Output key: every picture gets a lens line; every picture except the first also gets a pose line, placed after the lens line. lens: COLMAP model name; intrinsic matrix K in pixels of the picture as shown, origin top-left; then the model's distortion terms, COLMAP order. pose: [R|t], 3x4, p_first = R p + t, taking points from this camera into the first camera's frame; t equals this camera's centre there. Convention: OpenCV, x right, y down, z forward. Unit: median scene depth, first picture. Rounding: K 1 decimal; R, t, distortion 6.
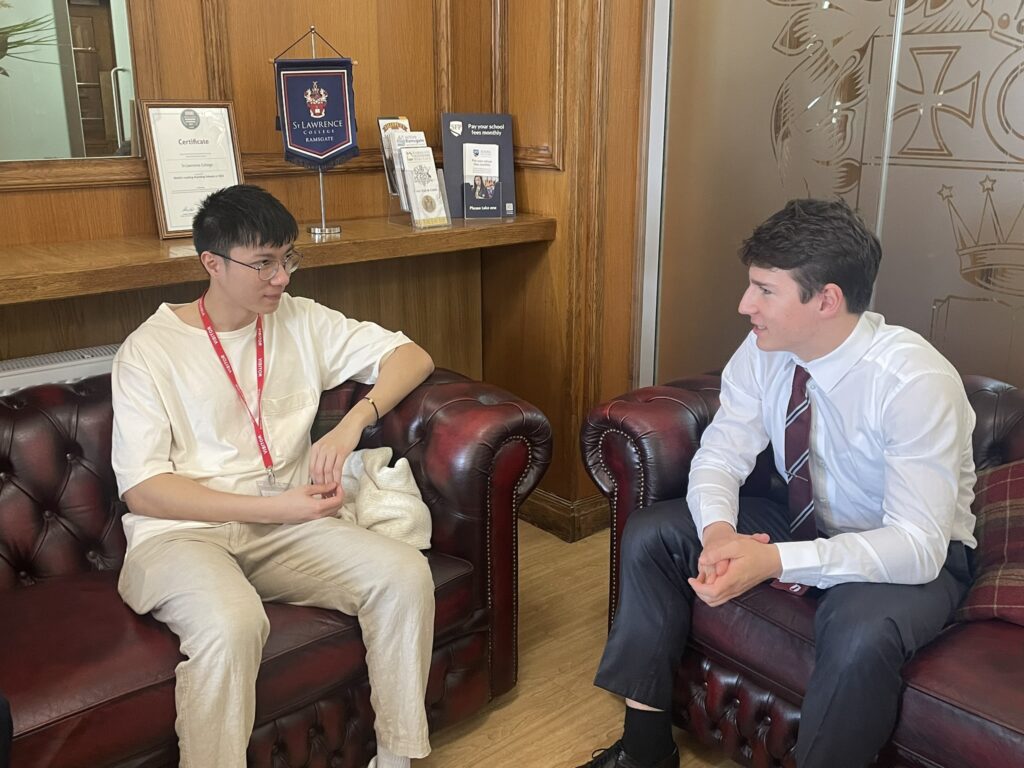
lens RADIAL K [[1062.0, 0, 512.0], [0, 1062.0, 384.0], [0, 0, 1]] dist [0.058429, -0.018208]
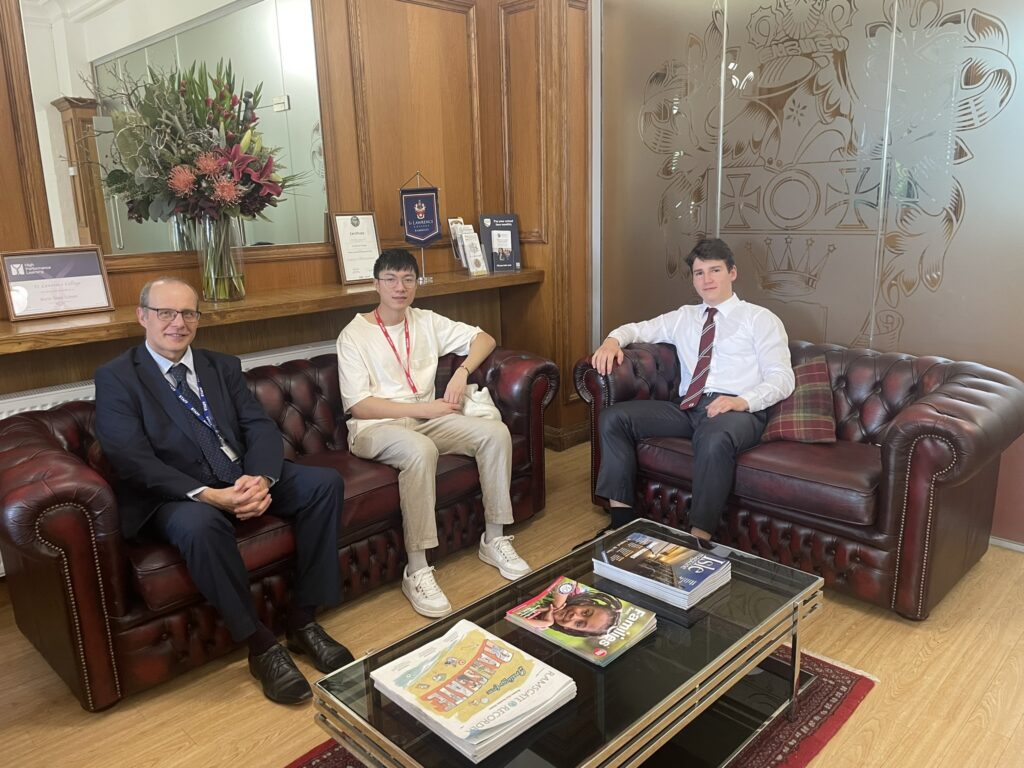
lens RADIAL K [[788.6, 0, 520.9], [0, 788.6, 369.8], [0, 0, 1]] dist [0.103553, -0.137956]
pose [[0.996699, -0.042949, 0.068893, -0.116525], [0.046626, 0.997522, -0.052679, 0.099538], [-0.066459, 0.055718, 0.996232, -0.394235]]
